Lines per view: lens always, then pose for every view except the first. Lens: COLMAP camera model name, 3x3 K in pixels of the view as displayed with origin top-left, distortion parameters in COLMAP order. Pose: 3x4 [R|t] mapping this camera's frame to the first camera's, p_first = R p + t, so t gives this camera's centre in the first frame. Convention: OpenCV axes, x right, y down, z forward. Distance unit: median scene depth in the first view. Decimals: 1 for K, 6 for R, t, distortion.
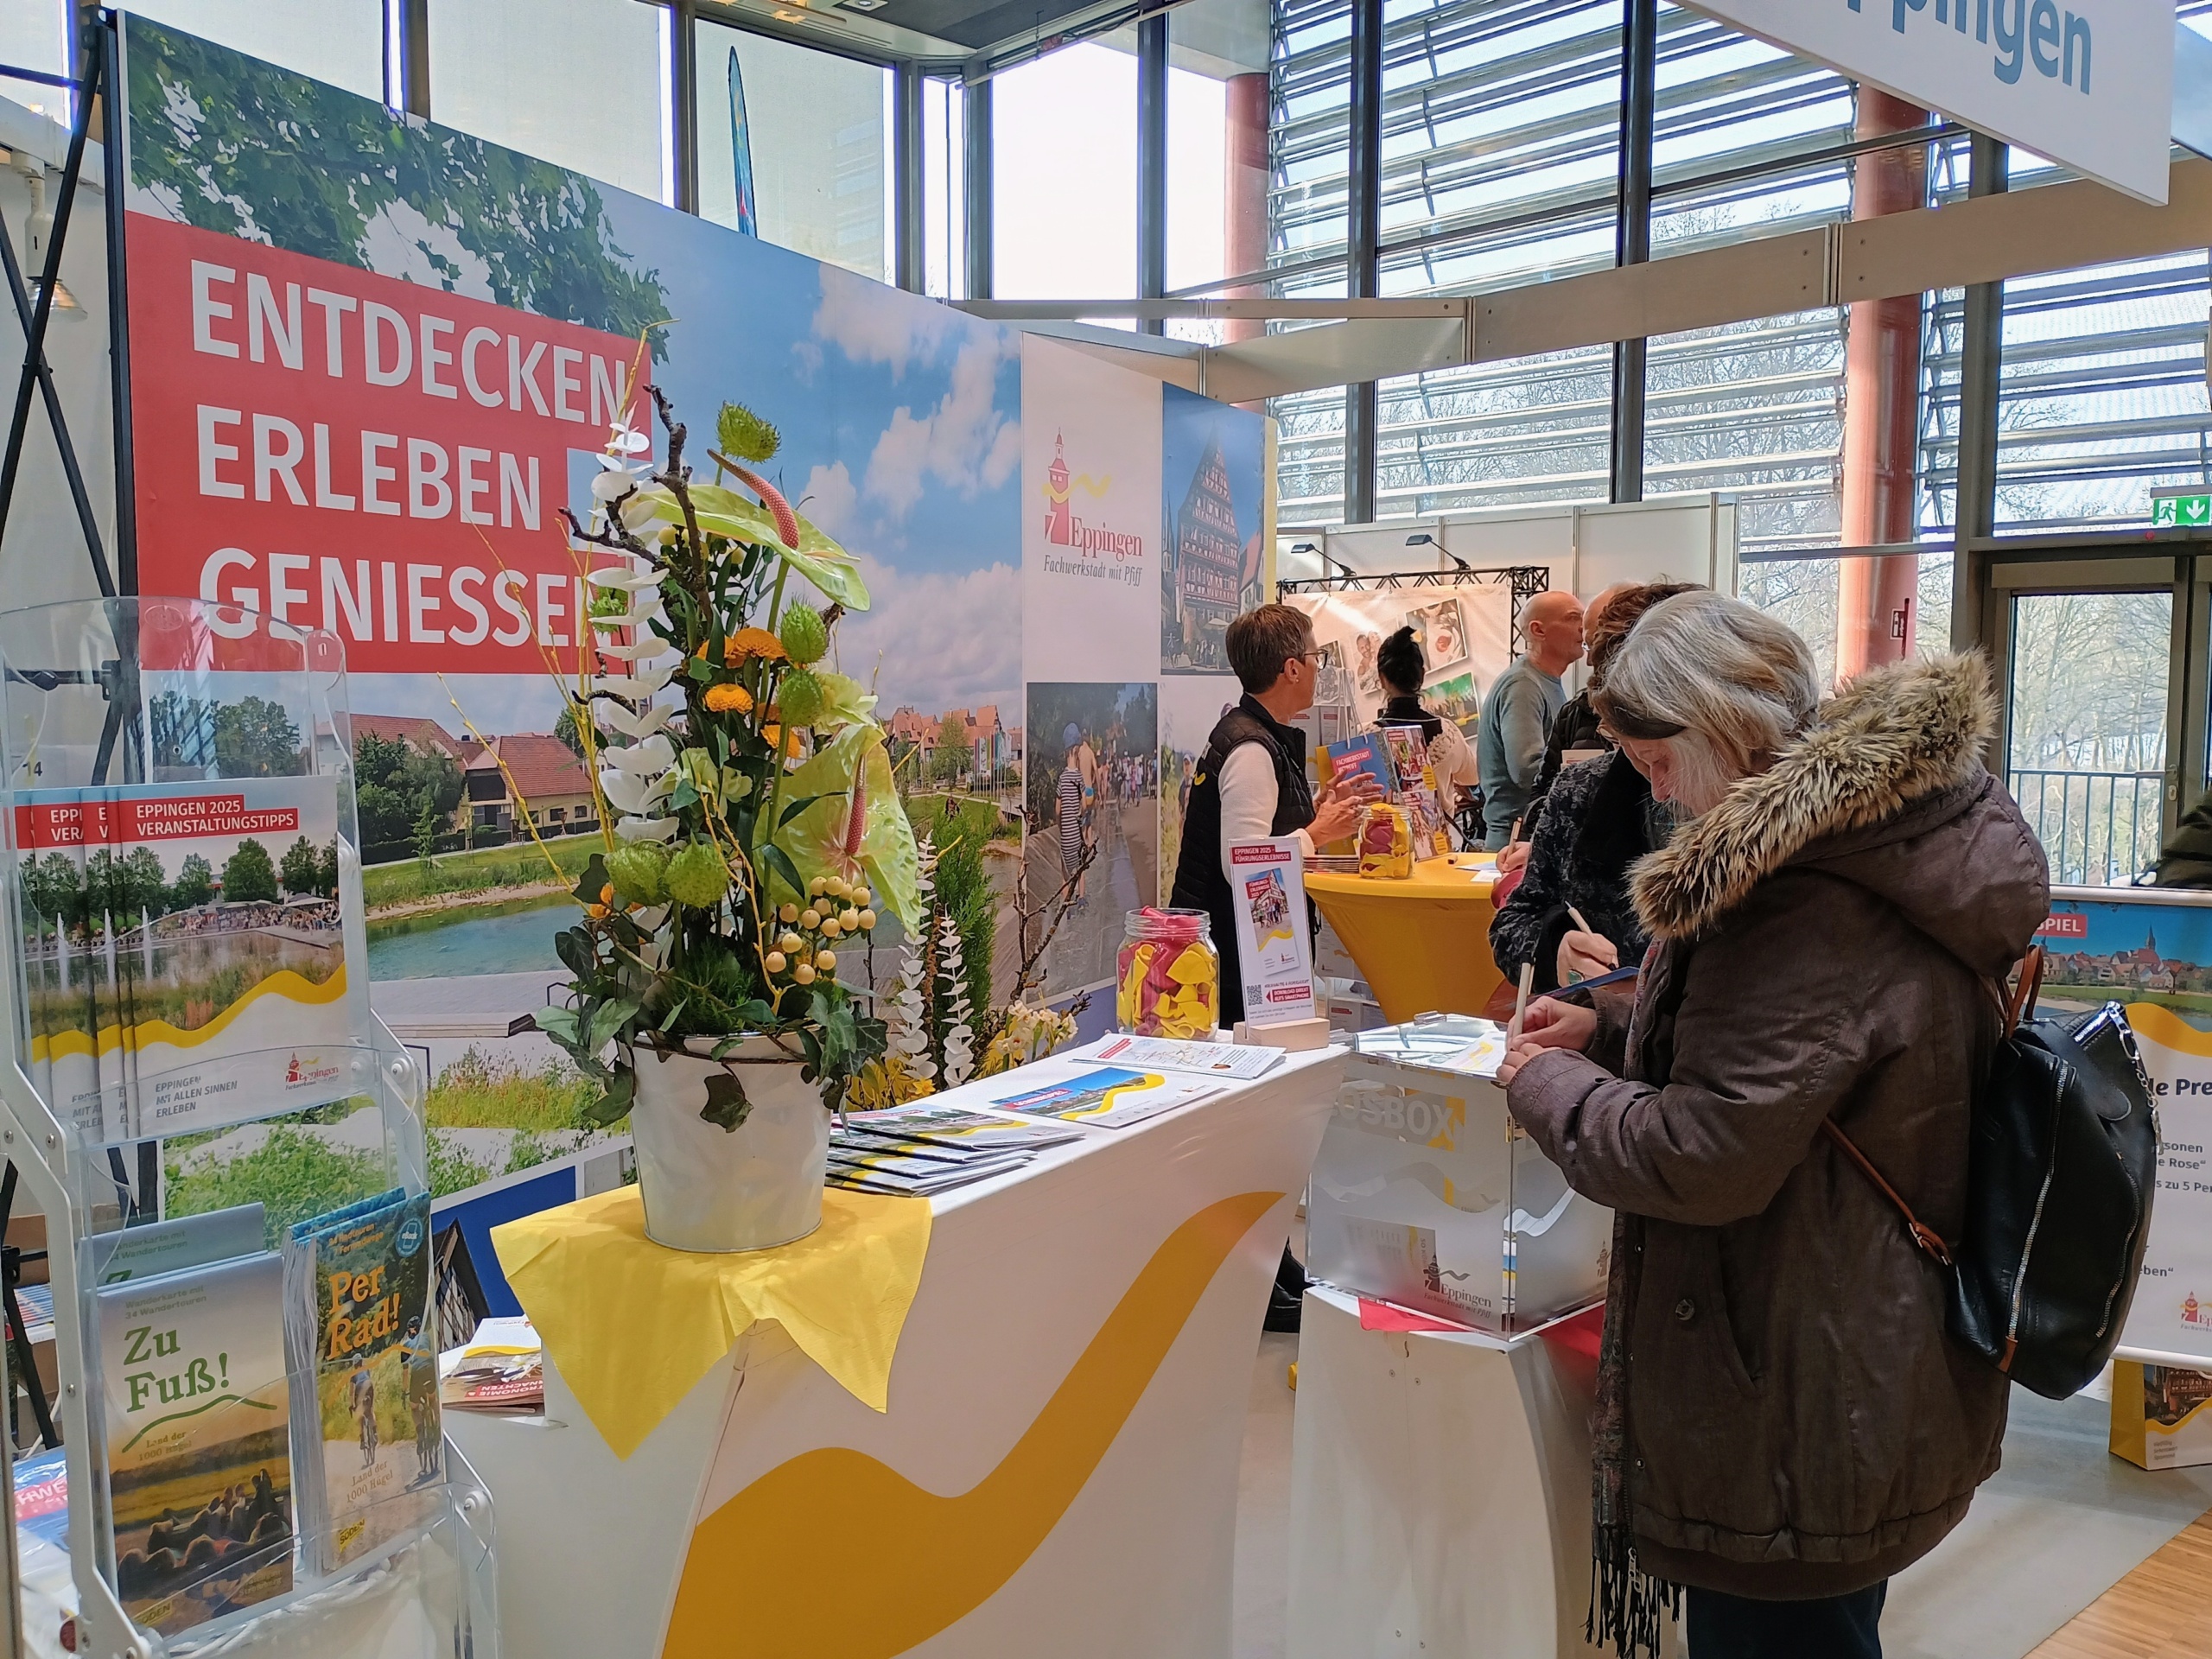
lens RADIAL K [[1908.8, 0, 1106.3], [0, 1908.8, 835.5], [0, 0, 1]] dist [0.007373, 0.005391]
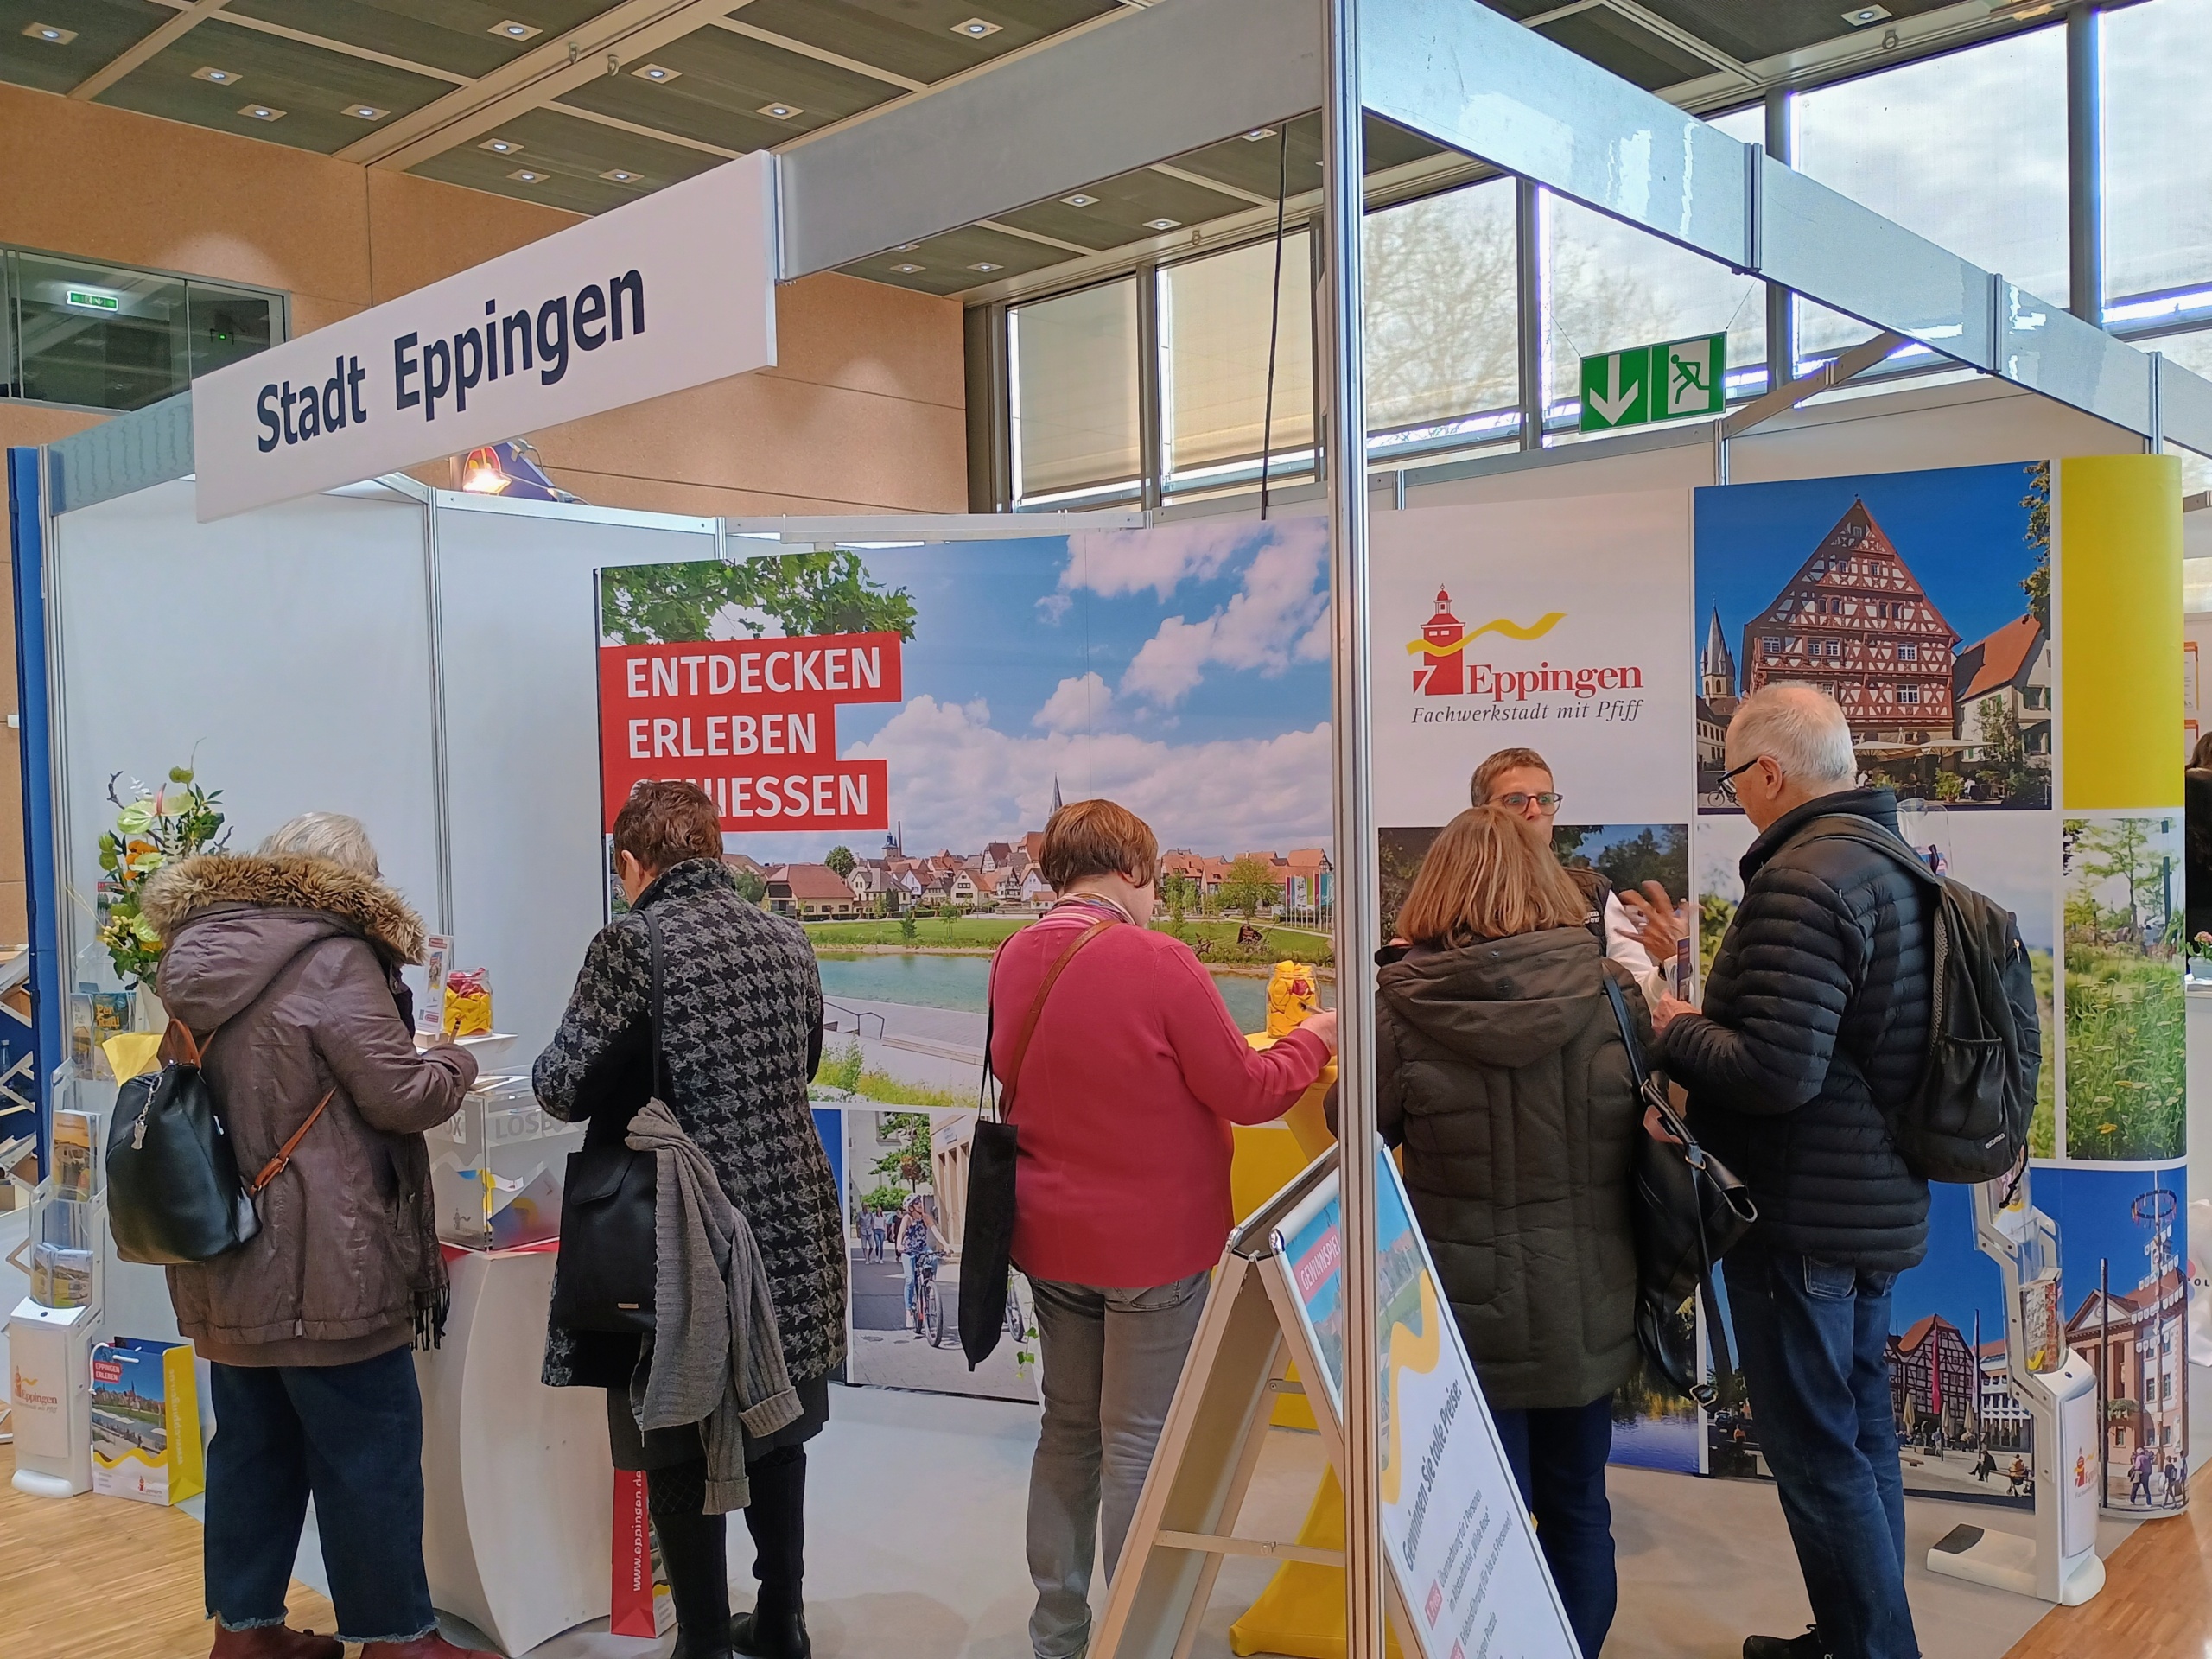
lens RADIAL K [[1908.8, 0, 1106.4], [0, 1908.8, 832.0], [0, 0, 1]] dist [0.007373, 0.005391]
pose [[0.084191, 0.019150, -0.996266, 1.642466], [-0.058396, 0.998192, 0.014253, -0.133511], [0.994737, 0.056978, 0.085157, 1.193032]]
